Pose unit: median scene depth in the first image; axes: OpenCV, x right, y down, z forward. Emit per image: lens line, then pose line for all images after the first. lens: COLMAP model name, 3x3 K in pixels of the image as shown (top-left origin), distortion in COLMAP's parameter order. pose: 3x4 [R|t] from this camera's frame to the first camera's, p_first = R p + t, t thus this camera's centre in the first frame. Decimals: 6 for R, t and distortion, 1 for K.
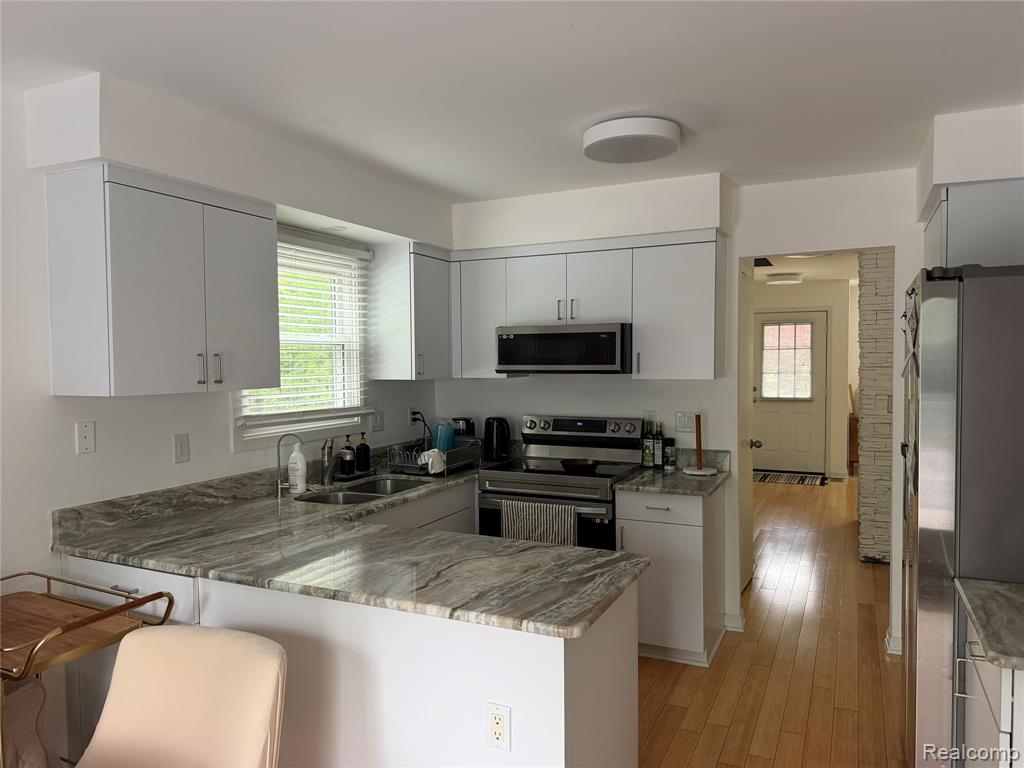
lens RADIAL K [[717.9, 0, 507.6], [0, 717.9, 384.4], [0, 0, 1]] dist [0.021652, -0.025057]
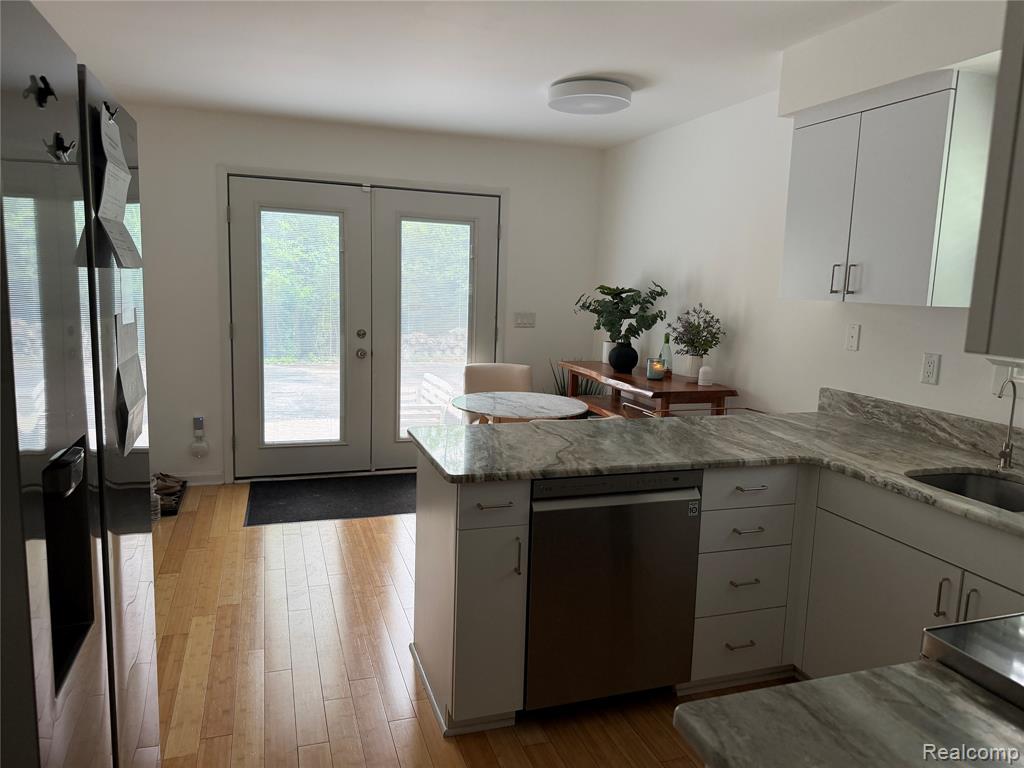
lens RADIAL K [[717.9, 0, 509.5], [0, 717.9, 381.4], [0, 0, 1]] dist [0.021652, -0.025057]
pose [[-0.715270, 0.092808, -0.692659, 0.484366], [-0.043775, 0.983247, 0.176946, -0.030466], [0.697476, 0.156885, -0.699224, 1.052395]]
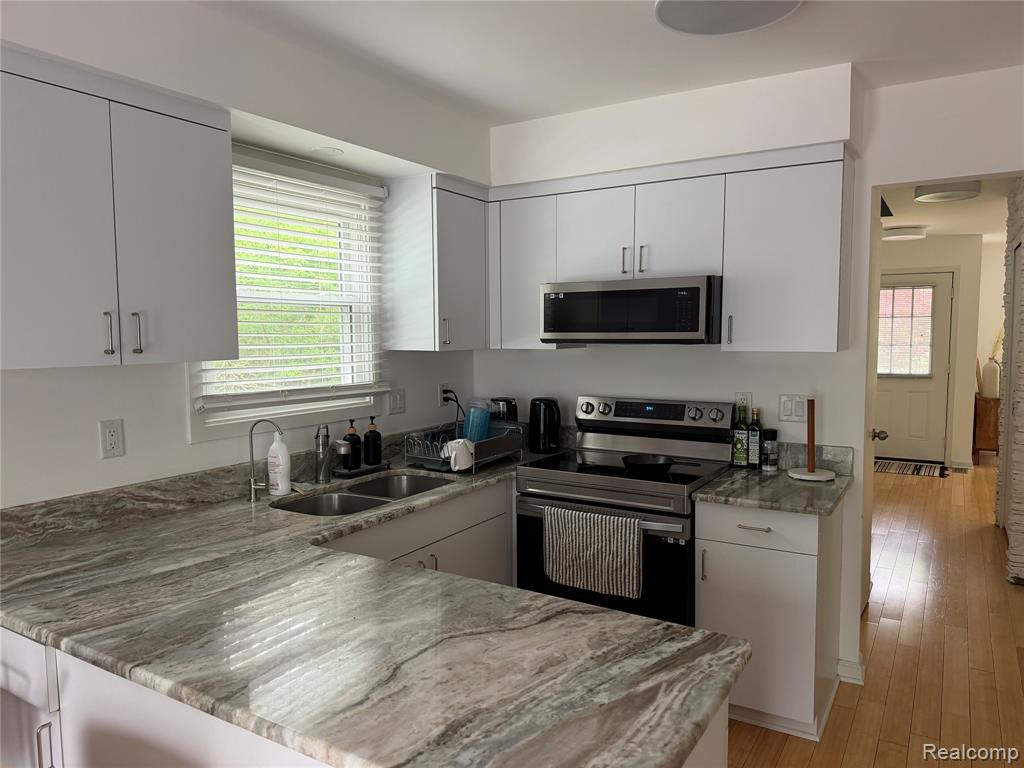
lens RADIAL K [[717.9, 0, 511.3], [0, 717.9, 387.4], [0, 0, 1]] dist [0.021652, -0.025057]
pose [[0.994624, 0.010538, -0.103017, 0.035305], [-0.006058, 0.999026, 0.043697, -0.000784], [0.103377, -0.042838, 0.993719, 0.240343]]
